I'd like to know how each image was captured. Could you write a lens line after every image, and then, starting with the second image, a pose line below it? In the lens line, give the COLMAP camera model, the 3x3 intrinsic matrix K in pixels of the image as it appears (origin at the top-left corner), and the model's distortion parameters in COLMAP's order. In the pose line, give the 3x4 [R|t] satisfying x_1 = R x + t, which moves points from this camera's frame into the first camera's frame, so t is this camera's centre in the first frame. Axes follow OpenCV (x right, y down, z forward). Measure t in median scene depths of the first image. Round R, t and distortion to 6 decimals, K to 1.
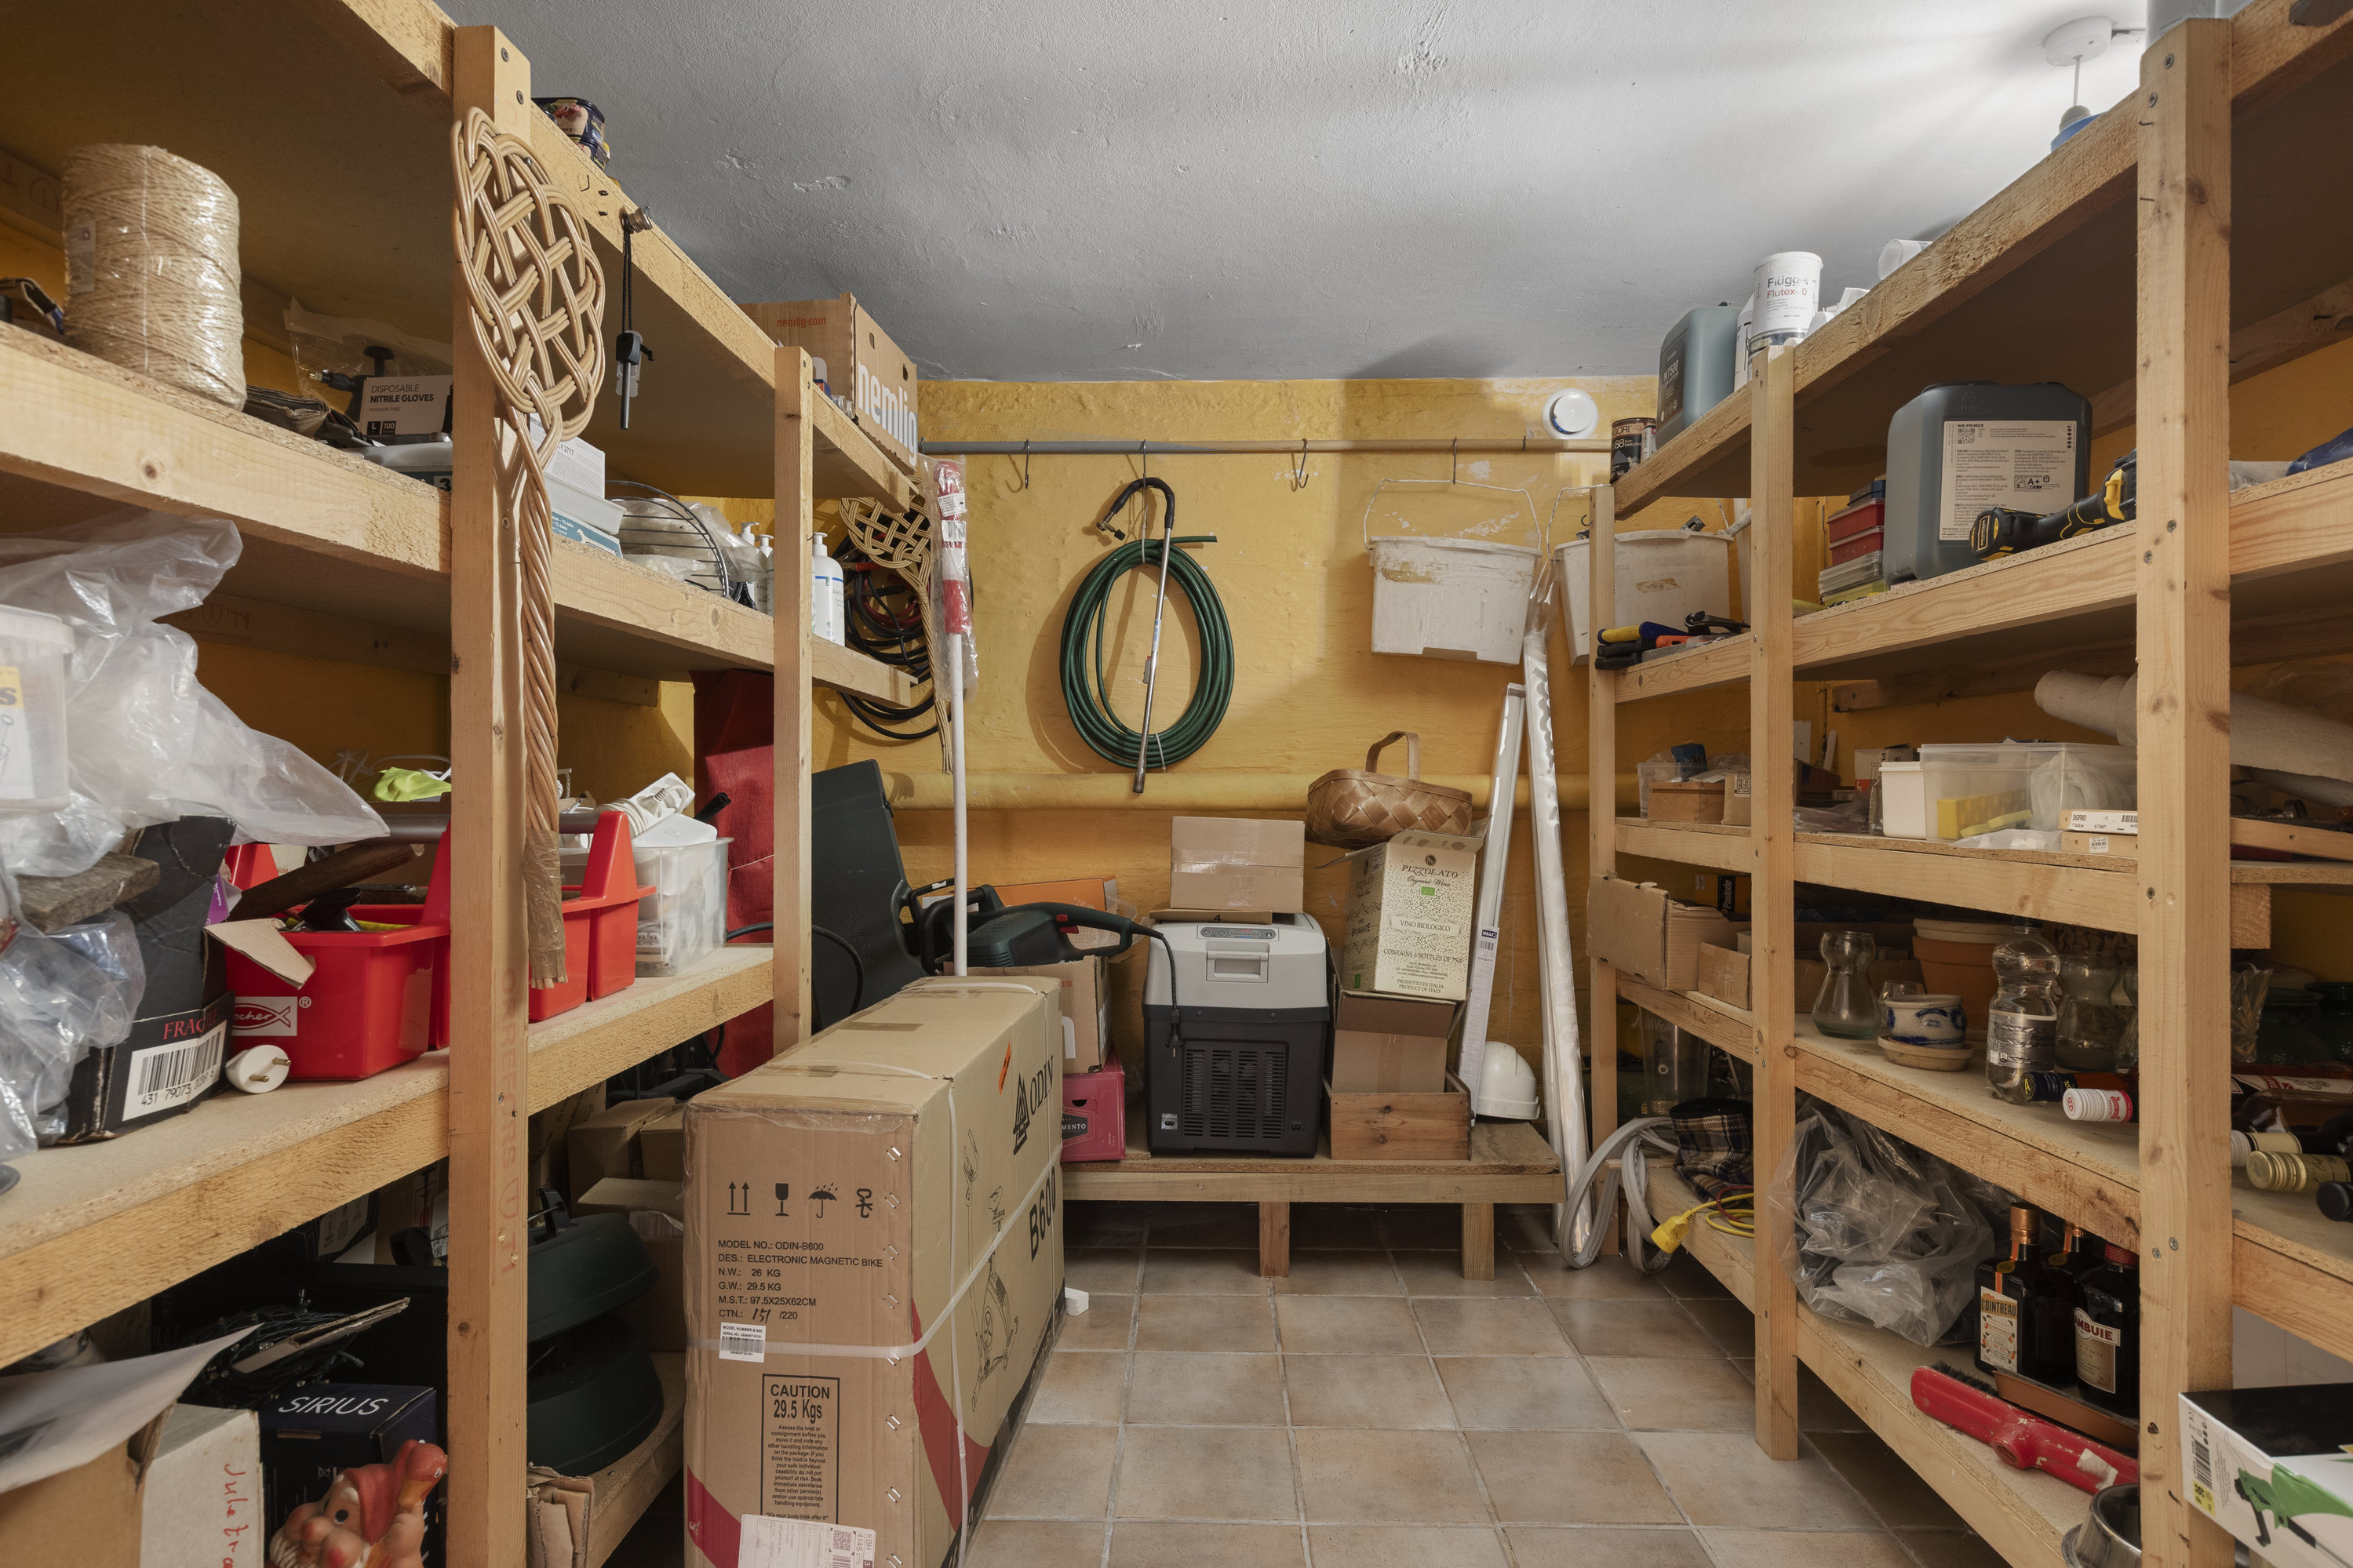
lens RADIAL K [[1310.2, 0, 1176.5], [0, 1310.2, 784.0], [0, 0, 1]] dist [0.004194, 0.000037]
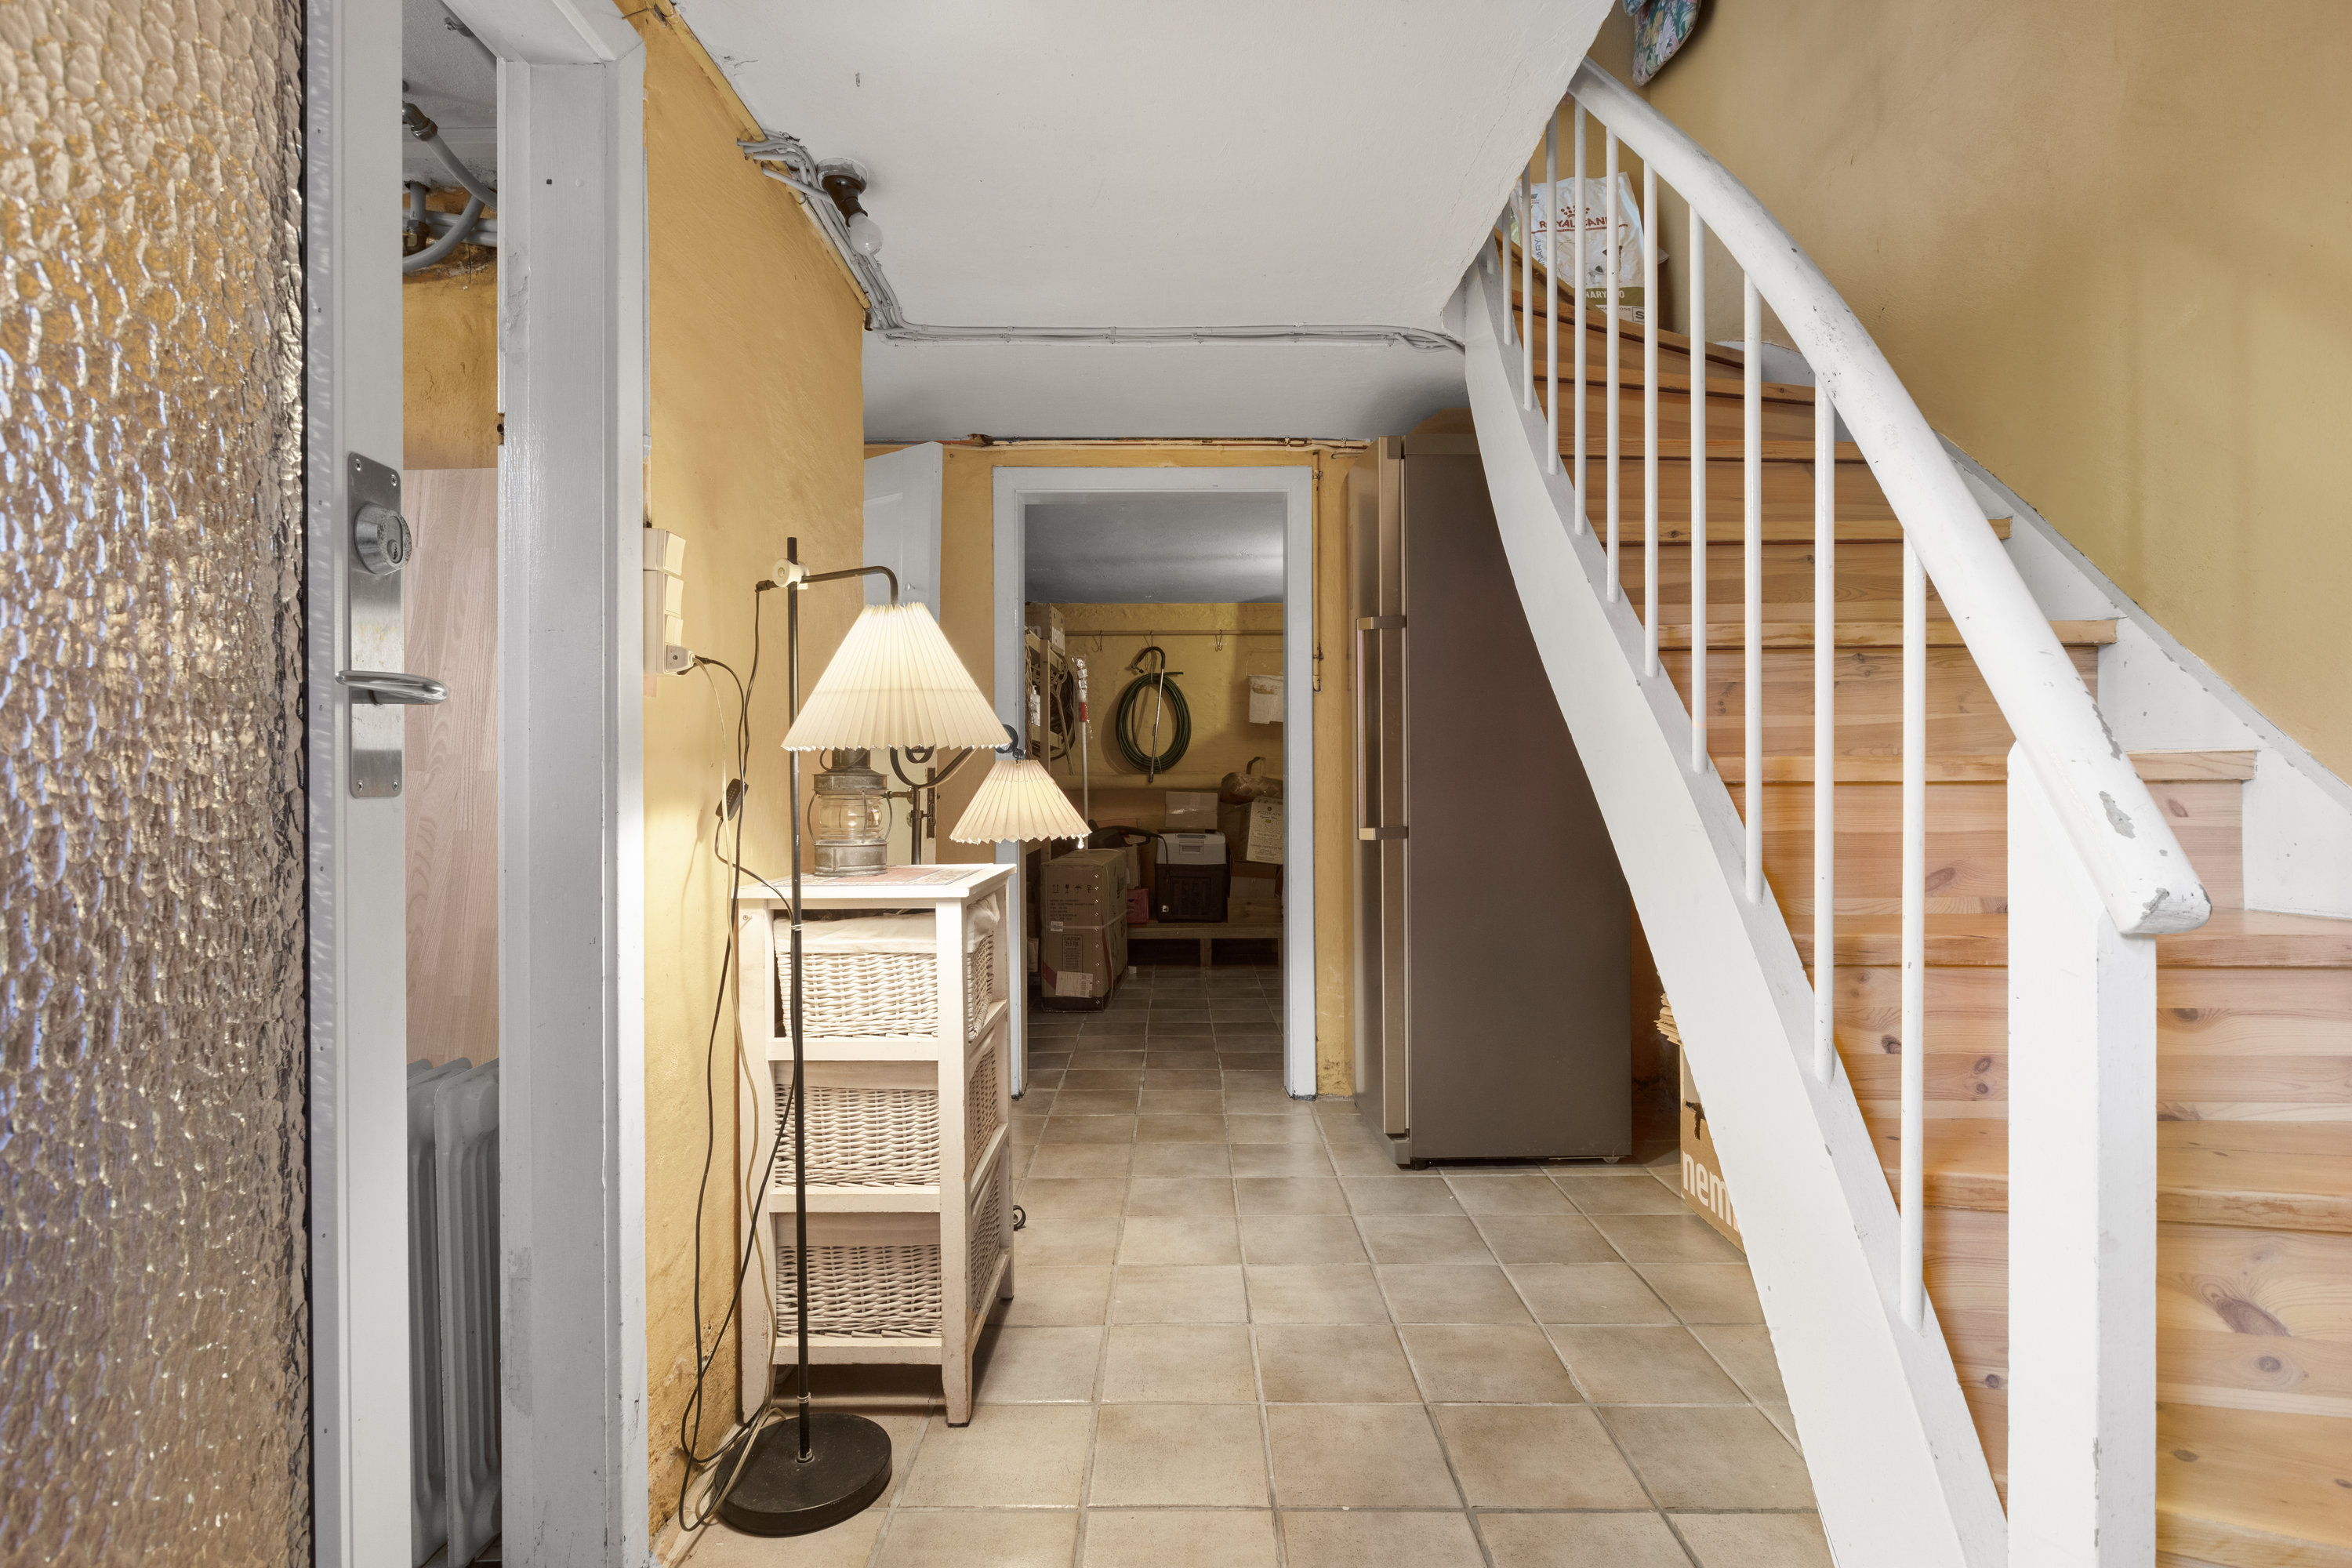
lens RADIAL K [[1192.6, 0, 1180.2], [0, 1192.6, 781.4], [0, 0, 1]] dist [-0.001585, 0.000571]
pose [[0.999809, -0.006158, 0.018570, -0.016558], [0.006063, 0.999968, 0.005152, -0.006227], [-0.018602, -0.005039, 0.999814, -1.215267]]
